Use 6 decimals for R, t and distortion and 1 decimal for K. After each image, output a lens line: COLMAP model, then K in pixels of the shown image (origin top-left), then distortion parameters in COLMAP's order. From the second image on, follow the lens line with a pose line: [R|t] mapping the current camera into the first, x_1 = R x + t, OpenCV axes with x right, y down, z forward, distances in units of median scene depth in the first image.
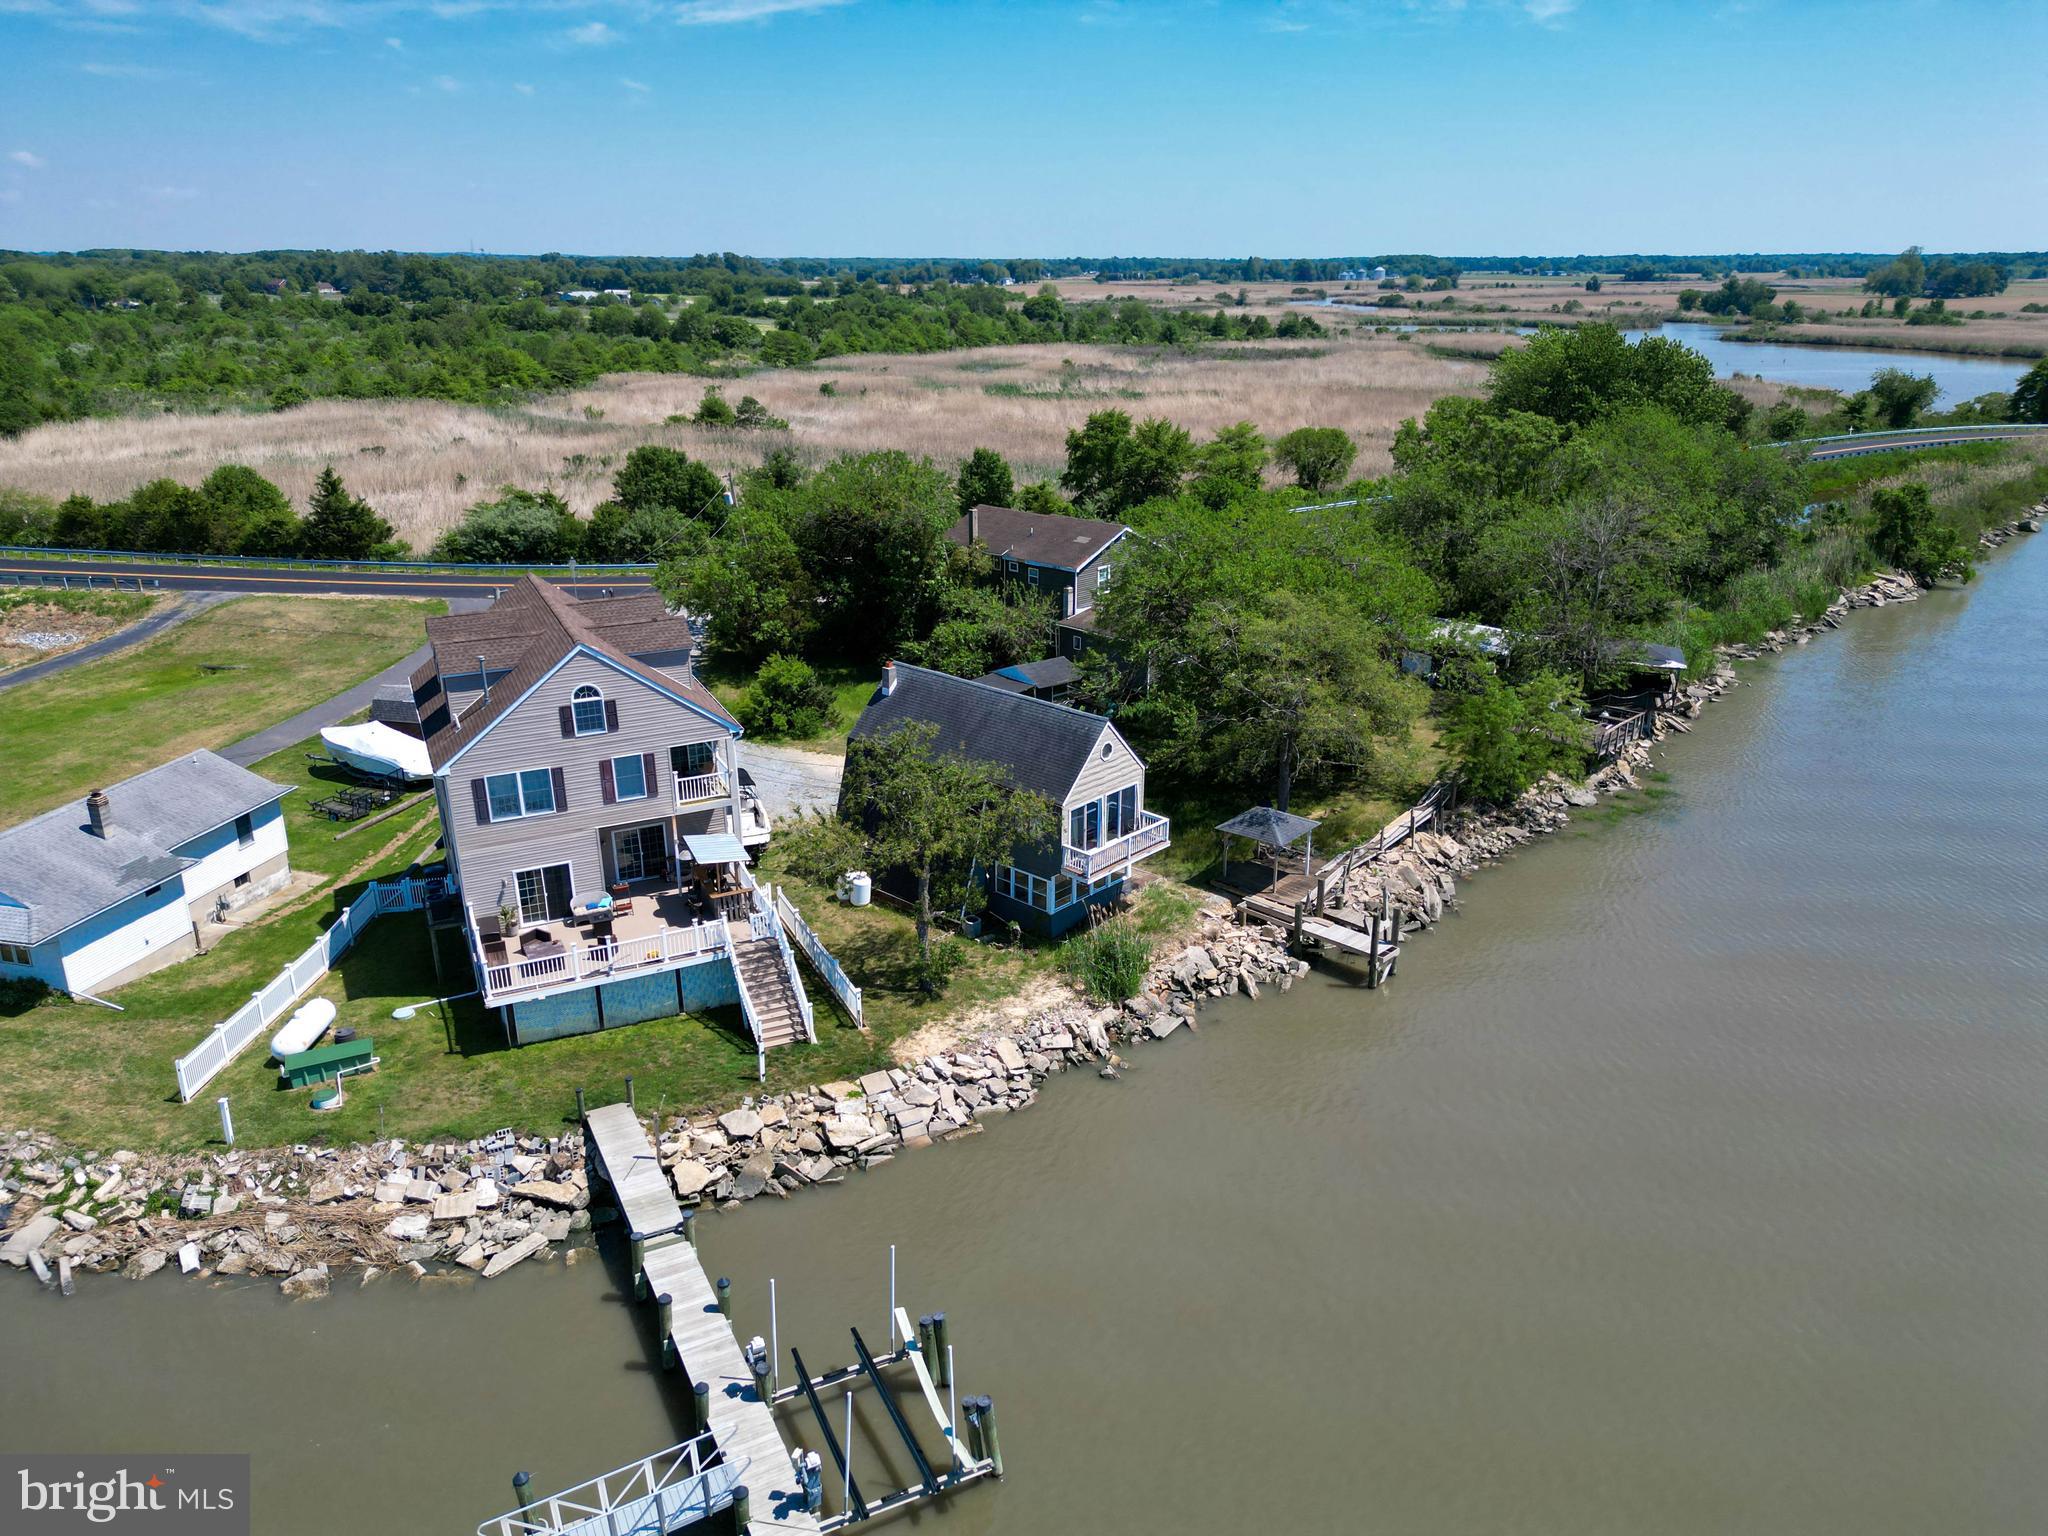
lens RADIAL K [[1436.7, 0, 1024.0], [0, 1436.7, 768.0], [0, 0, 1]] dist [0.104304, -0.141386]
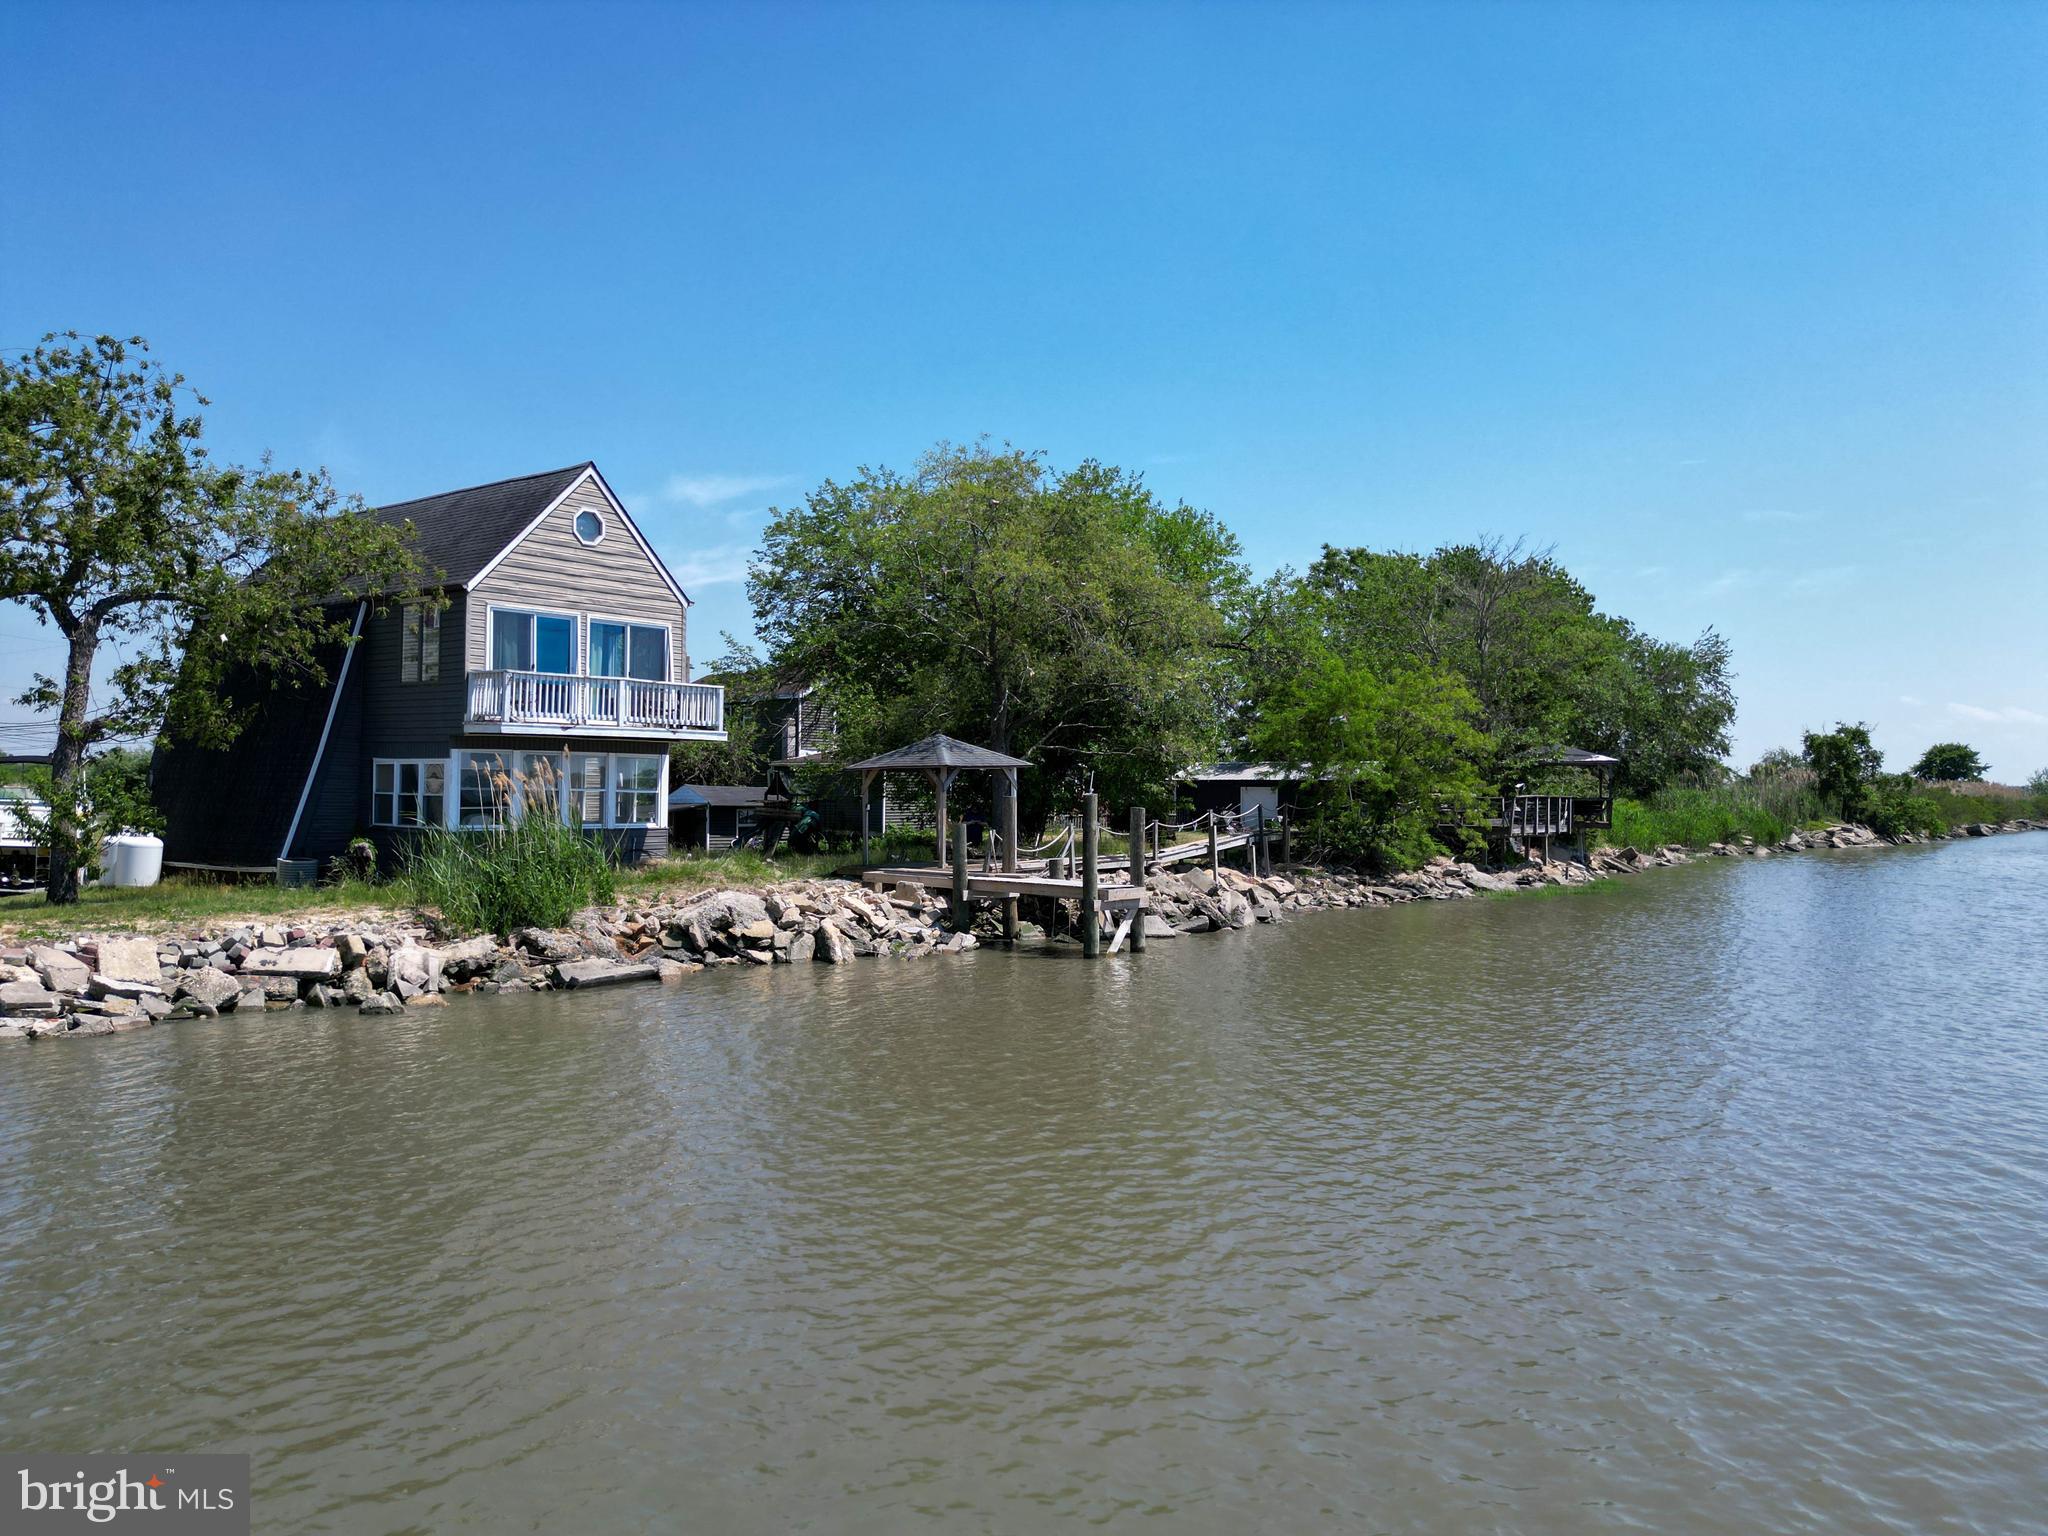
lens RADIAL K [[1436.7, 0, 1024.0], [0, 1436.7, 768.0], [0, 0, 1]] dist [0.104304, -0.141386]
pose [[0.998766, 0.005260, 0.049377, 0.193521], [0.012083, 0.938744, -0.344403, 0.259367], [-0.048164, 0.344575, 0.937522, 0.521448]]
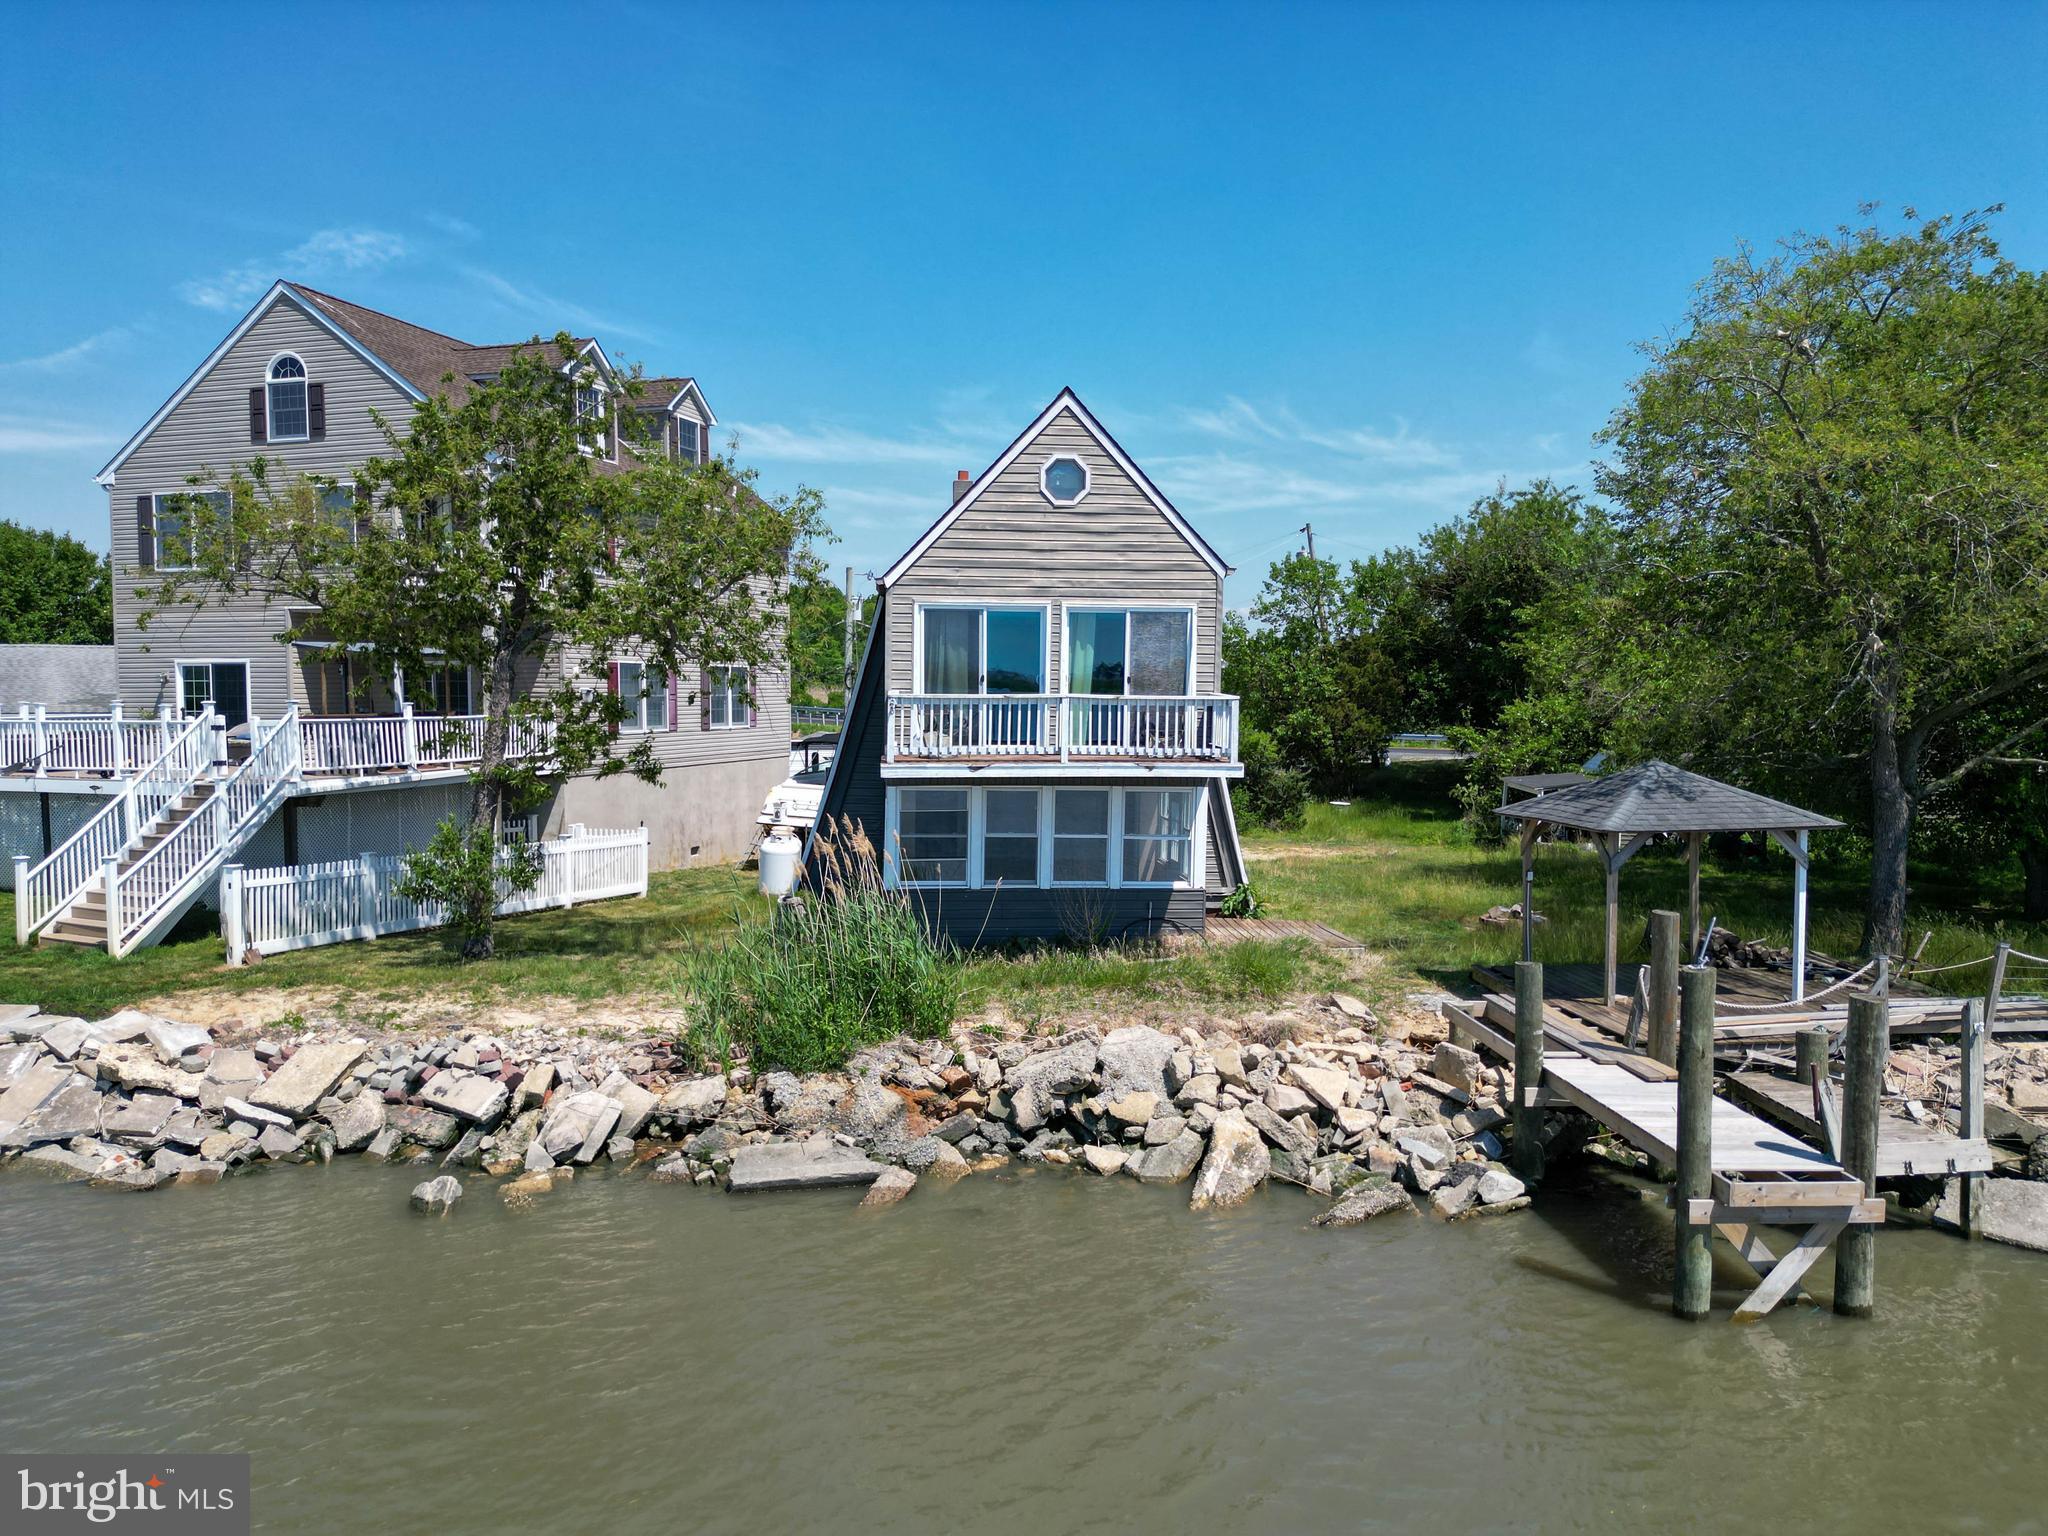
lens RADIAL K [[1436.7, 0, 1024.0], [0, 1436.7, 768.0], [0, 0, 1]] dist [0.104304, -0.141386]
pose [[0.735616, 0.049629, -0.675578, 0.316333], [-0.230862, 0.955974, -0.181151, 0.134888], [0.636845, 0.289223, 0.714688, 0.741165]]
